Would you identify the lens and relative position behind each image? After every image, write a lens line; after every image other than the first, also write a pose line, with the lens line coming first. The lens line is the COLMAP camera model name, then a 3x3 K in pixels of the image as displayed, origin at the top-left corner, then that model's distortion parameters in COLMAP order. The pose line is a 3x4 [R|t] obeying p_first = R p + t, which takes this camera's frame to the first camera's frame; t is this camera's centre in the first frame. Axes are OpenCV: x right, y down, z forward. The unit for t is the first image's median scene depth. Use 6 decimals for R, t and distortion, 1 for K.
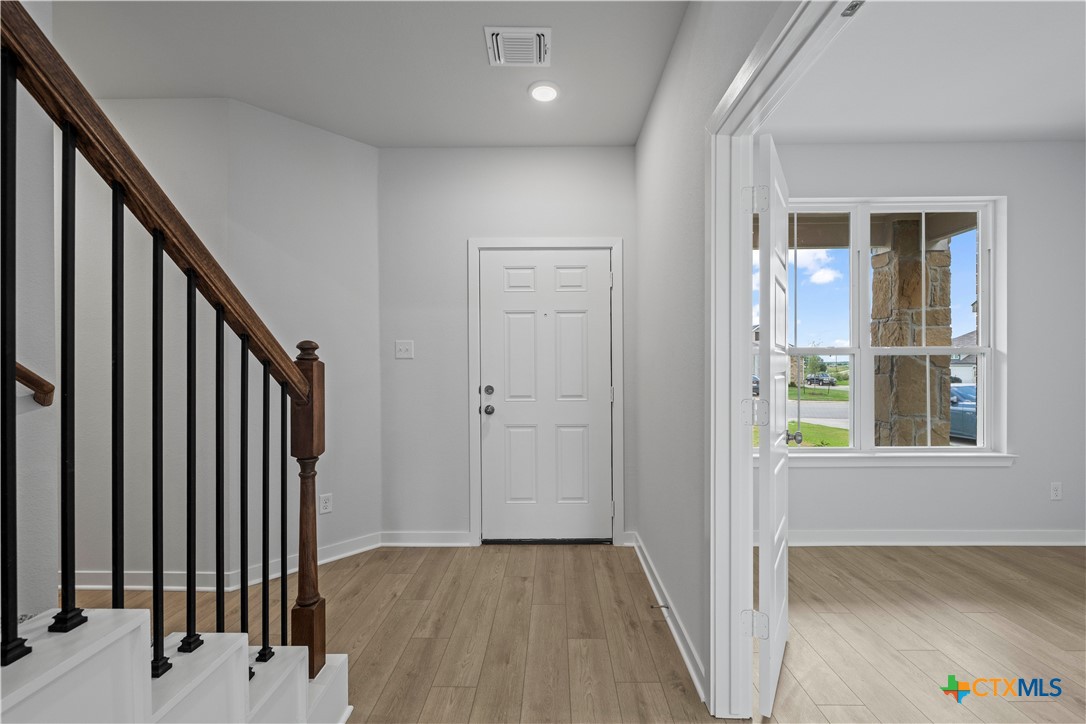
lens RADIAL K [[438.2, 0, 550.1], [0, 438.2, 364.3], [0, 0, 1]] dist [-0.001257, -0.000193]
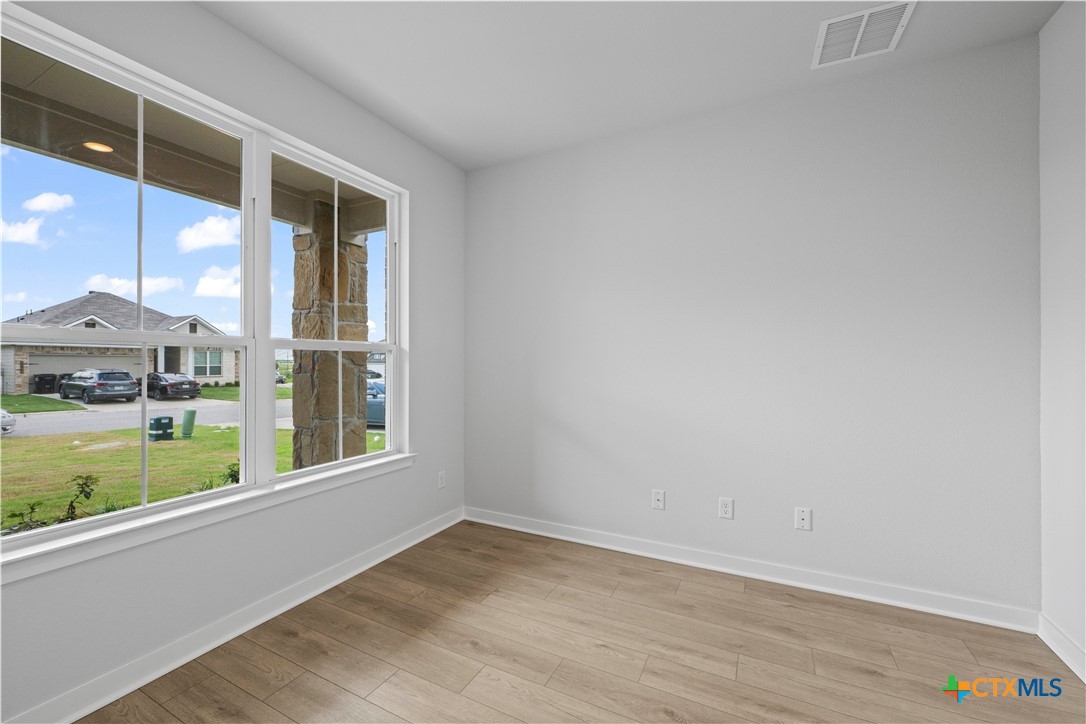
lens RADIAL K [[438.2, 0, 550.1], [0, 438.2, 364.3], [0, 0, 1]] dist [-0.001257, -0.000193]
pose [[0.434111, -0.001839, 0.900857, 0.197029], [-0.002495, 0.999992, 0.003243, 0.000515], [-0.900856, -0.003655, 0.434103, 0.191021]]
